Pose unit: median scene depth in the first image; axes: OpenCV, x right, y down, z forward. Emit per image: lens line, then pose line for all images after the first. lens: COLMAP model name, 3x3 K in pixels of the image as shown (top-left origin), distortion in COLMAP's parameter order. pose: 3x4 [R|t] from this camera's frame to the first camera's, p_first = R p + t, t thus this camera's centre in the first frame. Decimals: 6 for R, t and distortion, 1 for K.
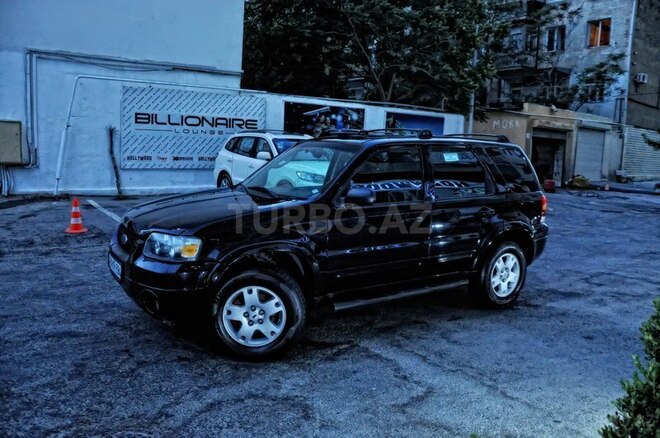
lens RADIAL K [[521.6, 0, 330.4], [0, 521.6, 218.9], [0, 0, 1]] dist [-0.107719, 0.060342]
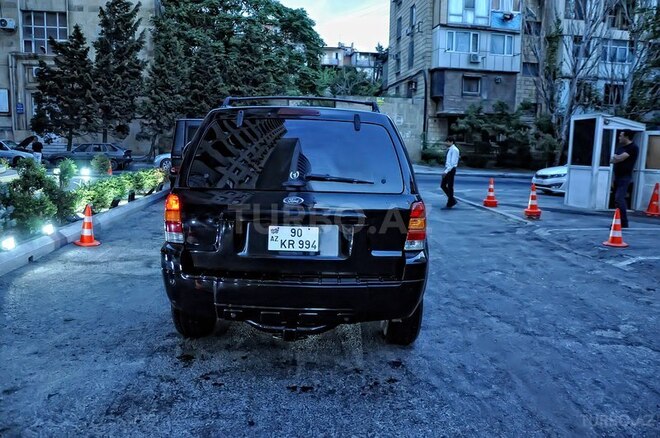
lens RADIAL K [[521.6, 0, 330.5], [0, 521.6, 218.3], [0, 0, 1]] dist [-0.107719, 0.060342]
pose [[-0.547079, 0.103429, -0.830666, 0.666526], [-0.118182, 0.972854, 0.198968, -0.133113], [0.828696, 0.207021, -0.520005, 1.226554]]
